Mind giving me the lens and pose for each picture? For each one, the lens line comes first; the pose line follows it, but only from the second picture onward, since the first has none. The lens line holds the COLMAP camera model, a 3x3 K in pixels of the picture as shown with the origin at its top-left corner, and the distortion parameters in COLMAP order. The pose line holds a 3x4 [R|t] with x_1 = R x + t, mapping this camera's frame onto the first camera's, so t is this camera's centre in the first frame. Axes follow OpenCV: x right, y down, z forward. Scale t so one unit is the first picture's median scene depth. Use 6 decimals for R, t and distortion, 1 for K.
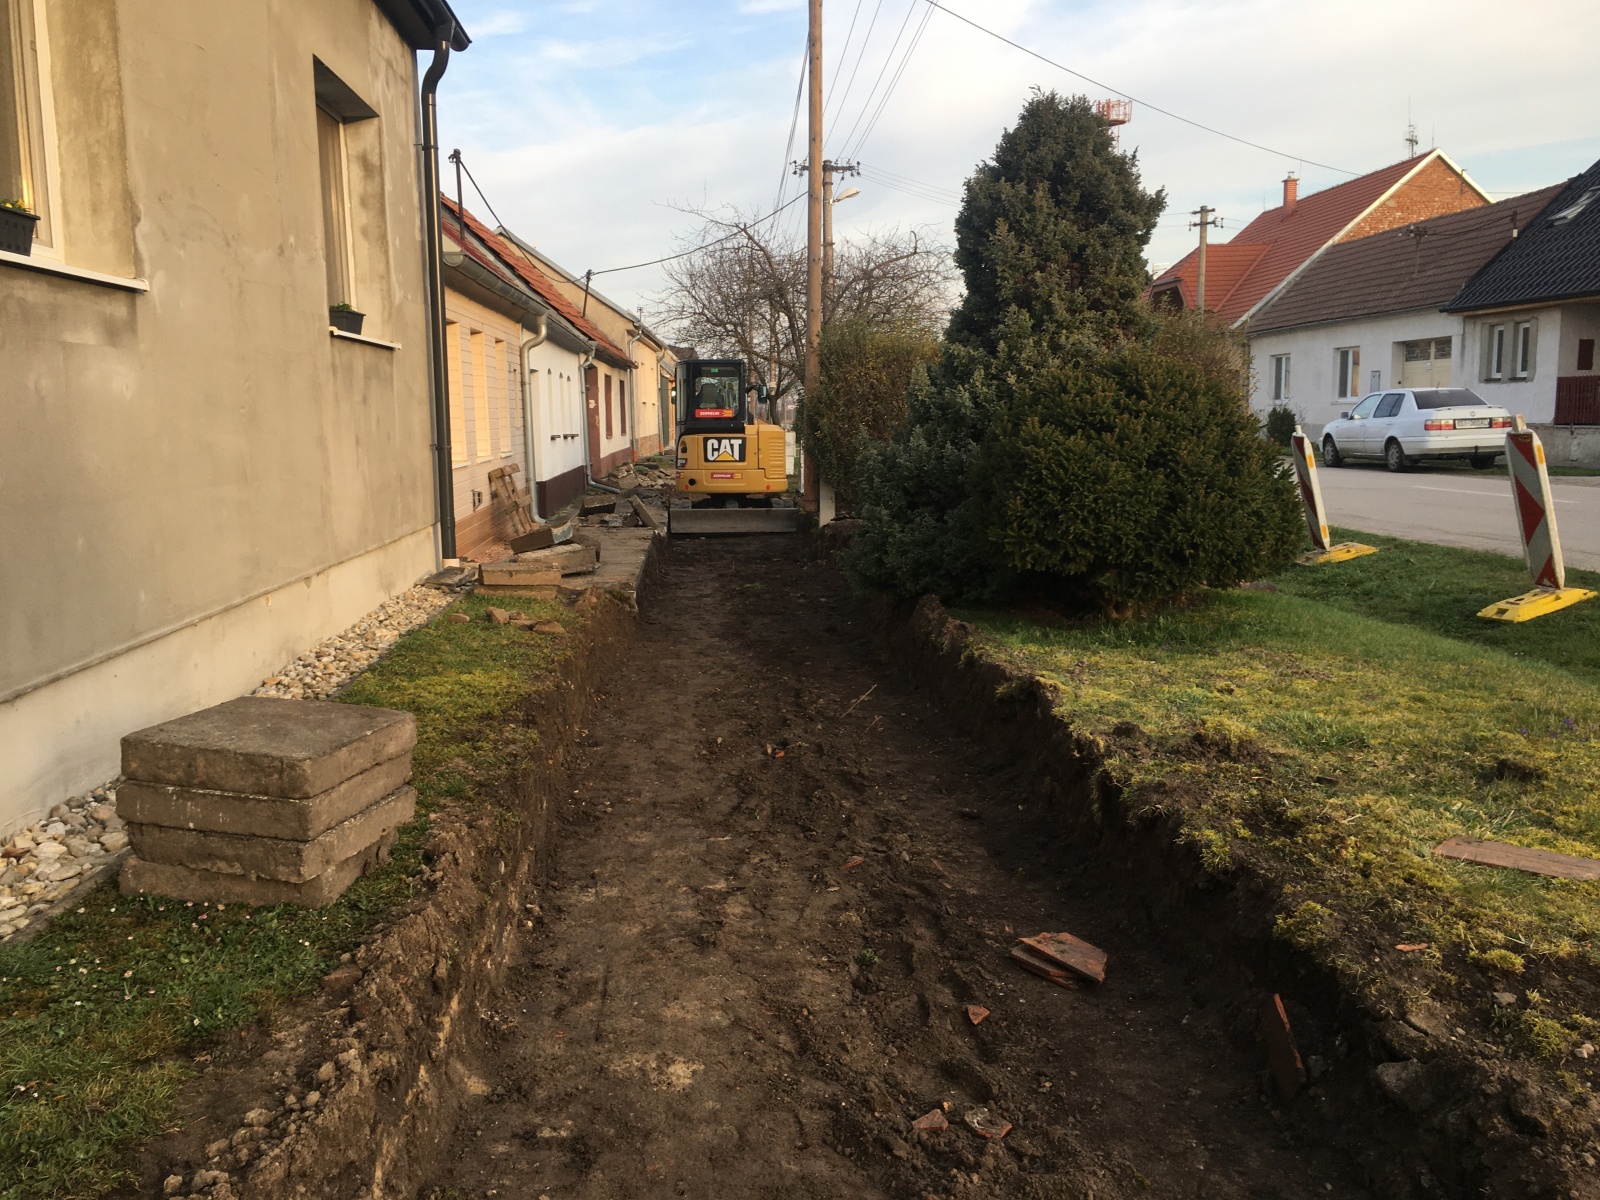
lens RADIAL K [[1352.2, 0, 800.0], [0, 1352.2, 600.0], [0, 0, 1]] dist [0.068503, -0.092313]
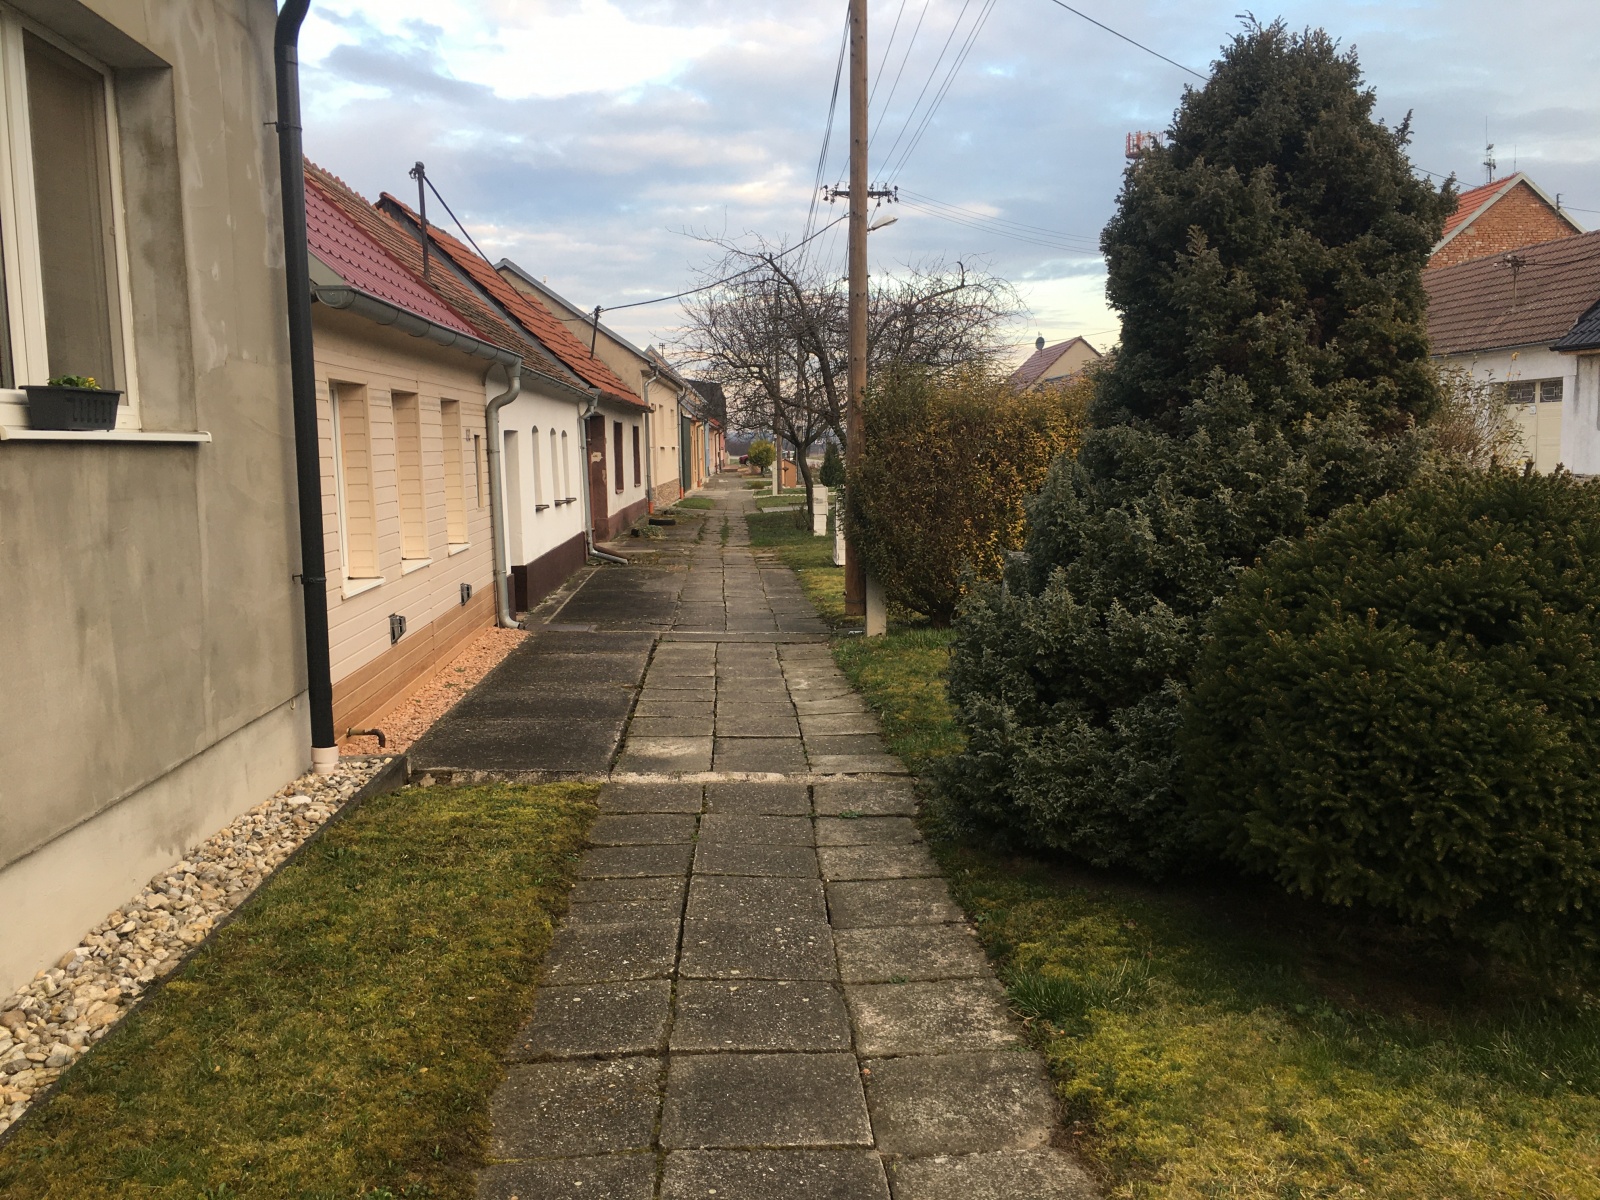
lens RADIAL K [[1355.8, 0, 807.9], [0, 1355.8, 600.6], [0, 0, 1]] dist [0.062482, -0.096867]
pose [[0.999913, -0.000766, -0.013198, -0.005587], [0.000453, 0.999719, -0.023695, -0.034859], [0.013212, 0.023687, 0.999632, 0.137806]]
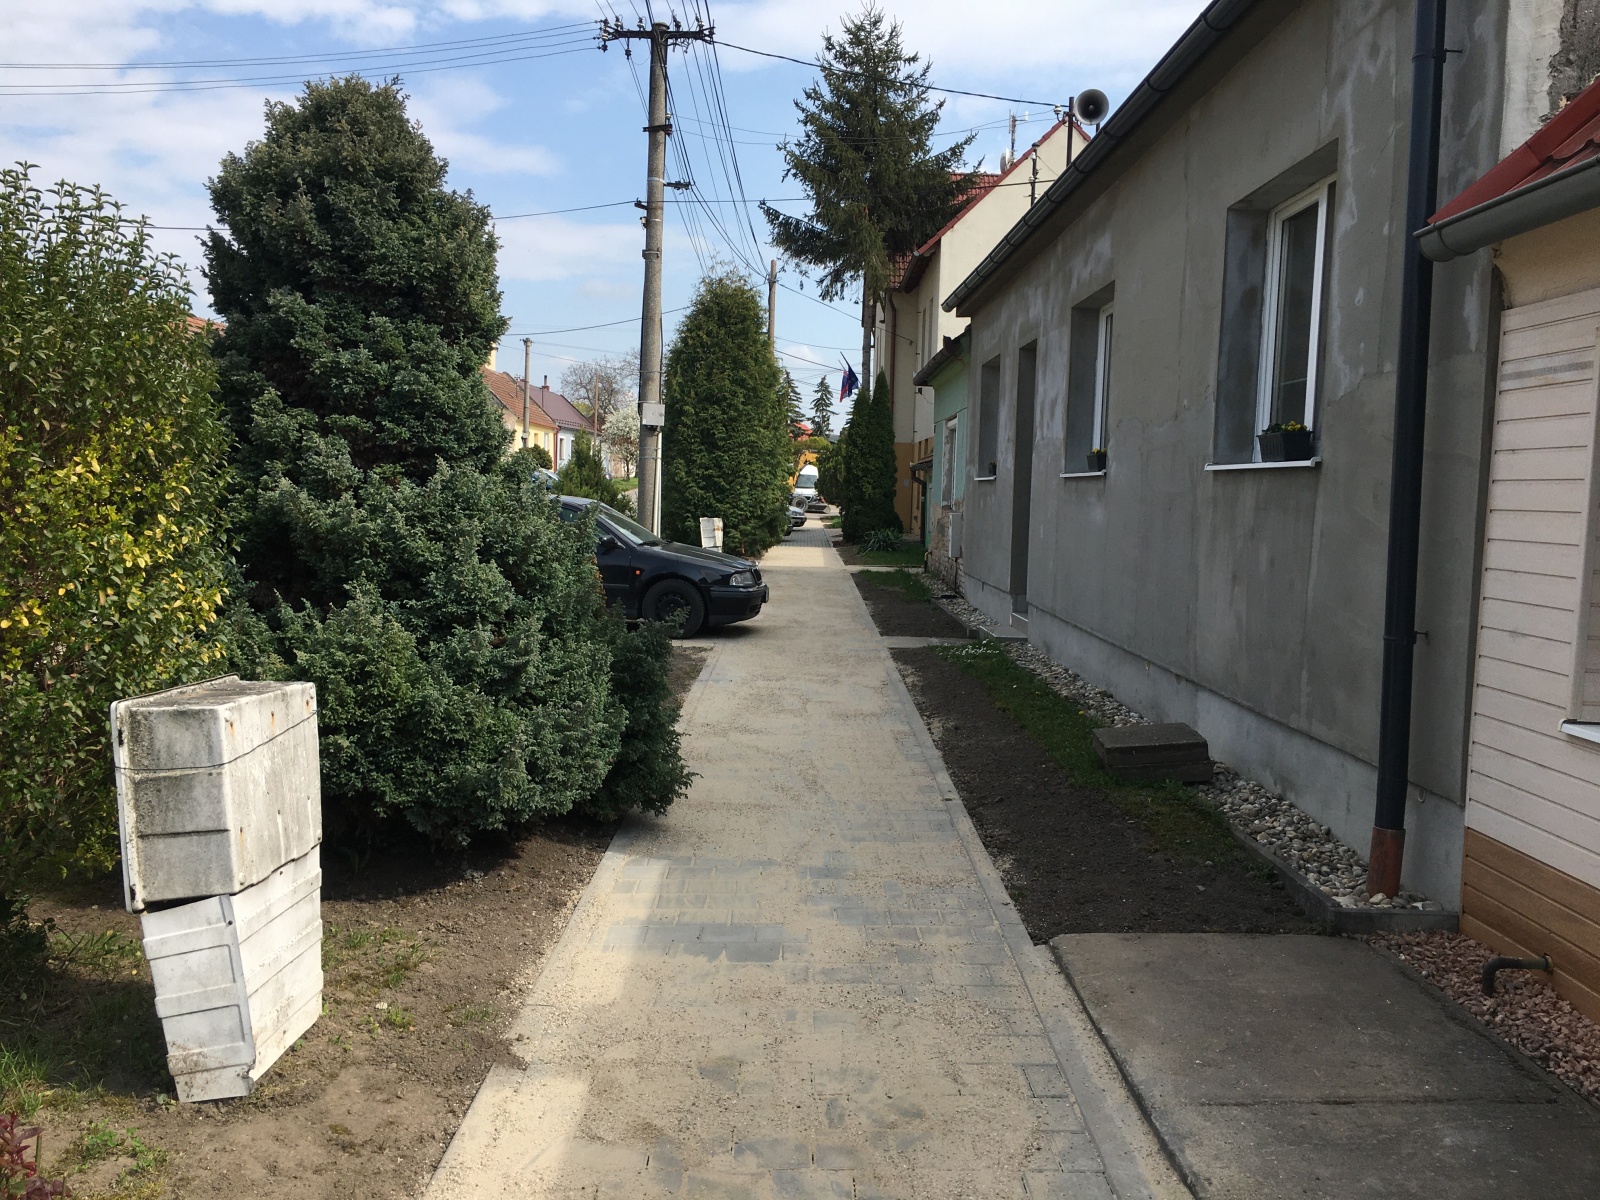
lens RADIAL K [[1355.8, 0, 807.9], [0, 1355.8, 600.6], [0, 0, 1]] dist [0.062482, -0.096867]
pose [[-0.999184, -0.015088, 0.037473, -0.022581], [-0.006761, 0.977007, 0.213098, -0.093200], [-0.039826, 0.212670, -0.976312, 0.602298]]
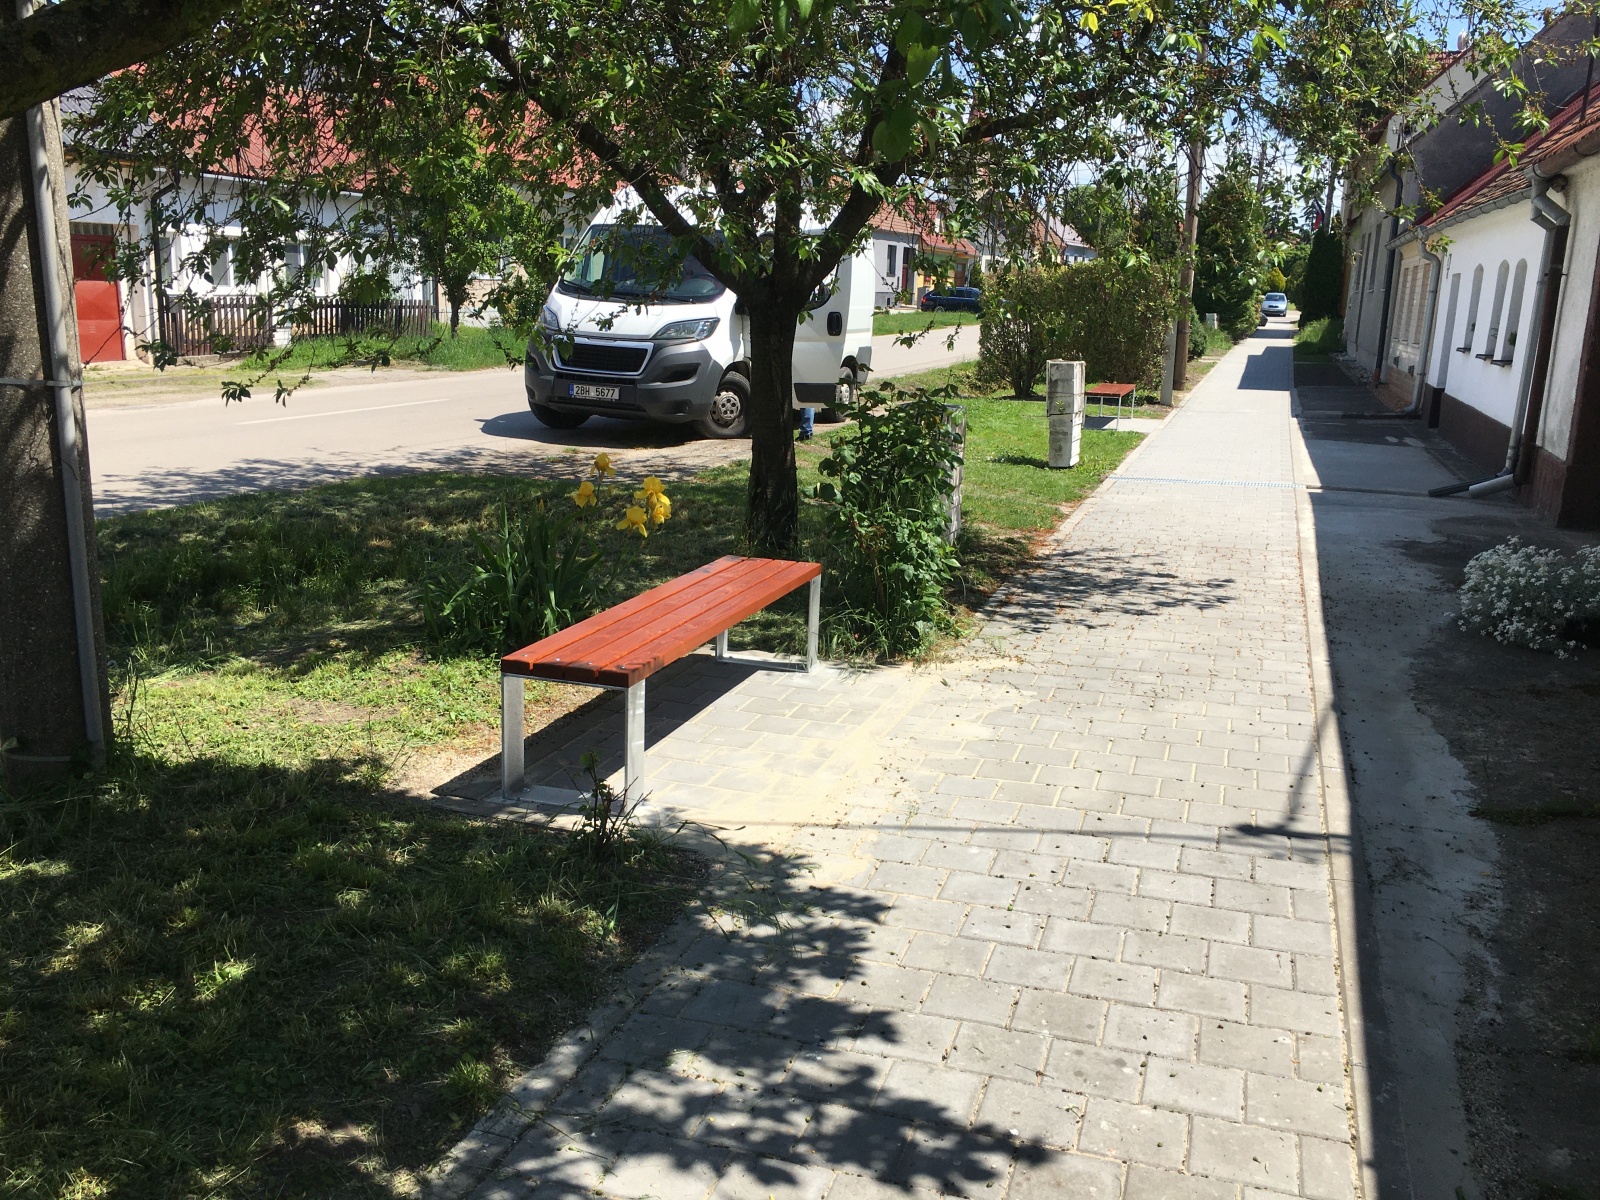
lens RADIAL K [[1352.2, 0, 800.0], [0, 1352.2, 600.0], [0, 0, 1]] dist [0.068503, -0.092313]
pose [[-0.929118, -0.096081, 0.357084, -0.081439], [0.032884, 0.940360, 0.338587, -0.202324], [-0.368320, 0.326329, -0.870546, 1.438181]]
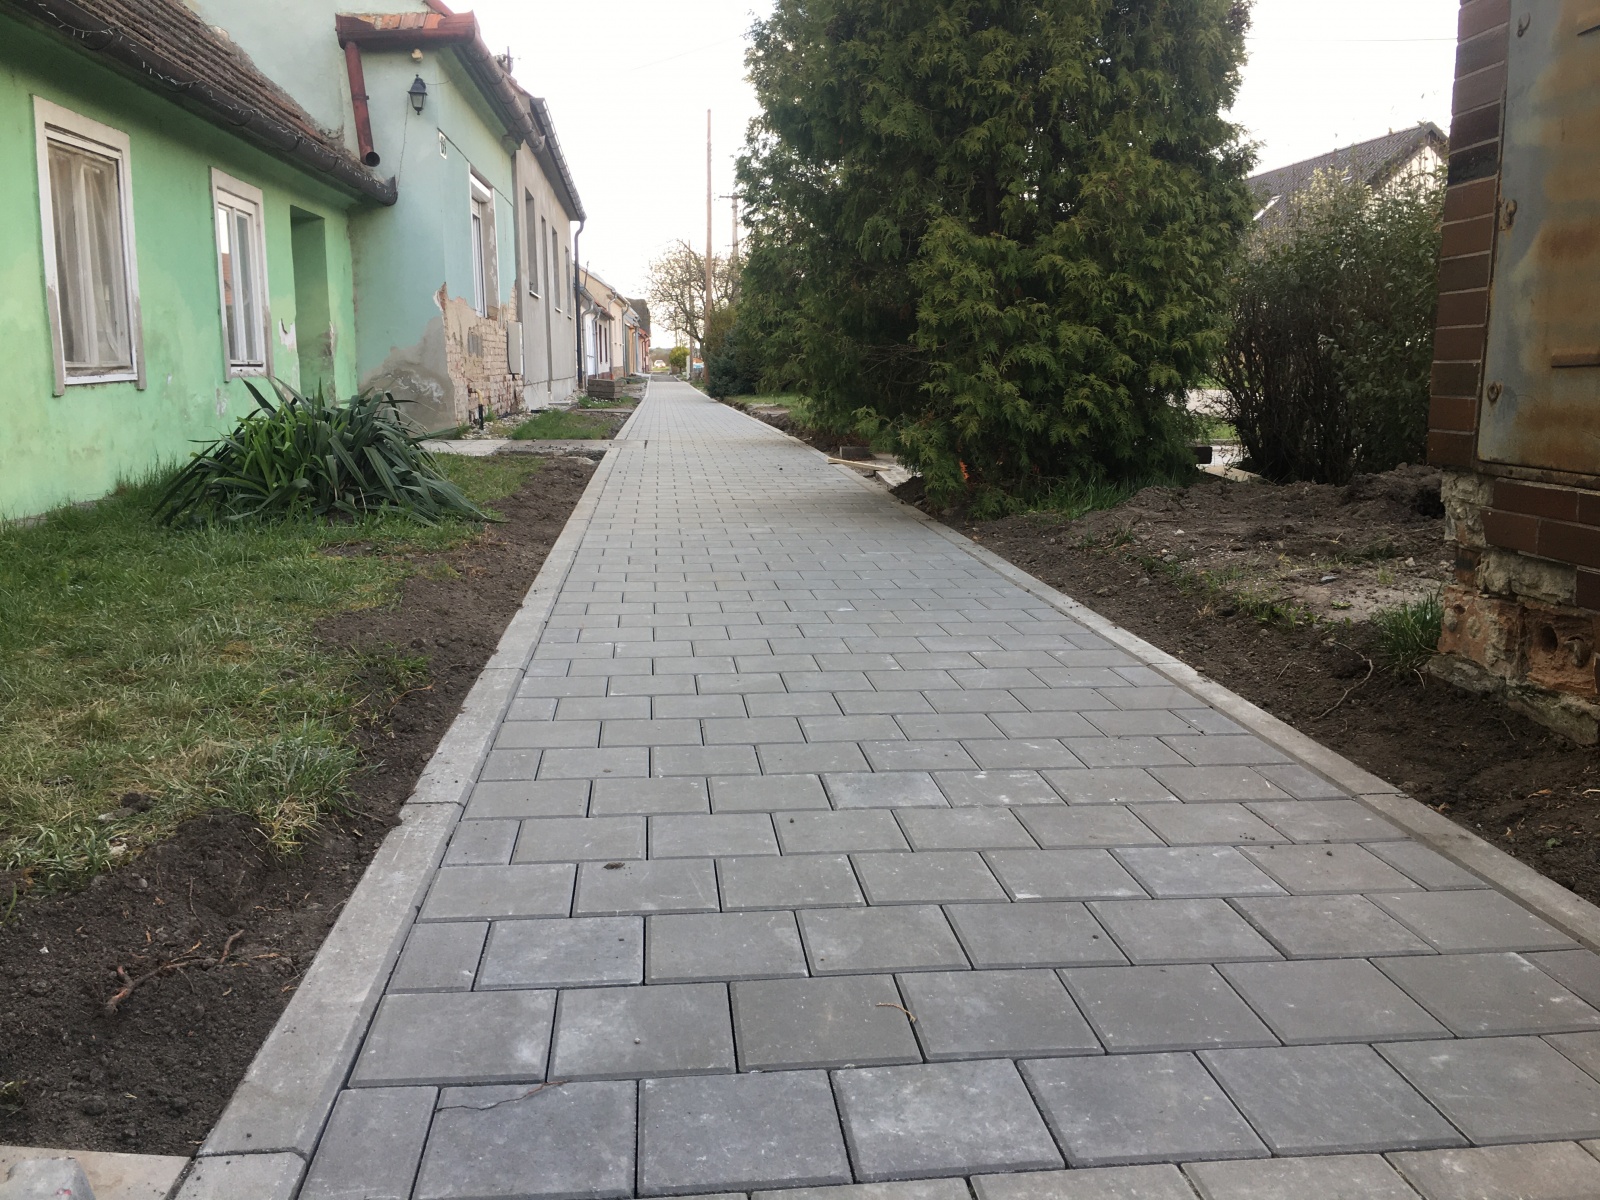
lens RADIAL K [[1355.8, 0, 807.9], [0, 1355.8, 600.6], [0, 0, 1]] dist [0.062482, -0.096867]
pose [[0.998967, 0.002597, 0.045357, 0.047250], [-0.004223, 0.999350, 0.035793, 0.138016], [-0.045235, -0.035948, 0.998329, -0.858586]]
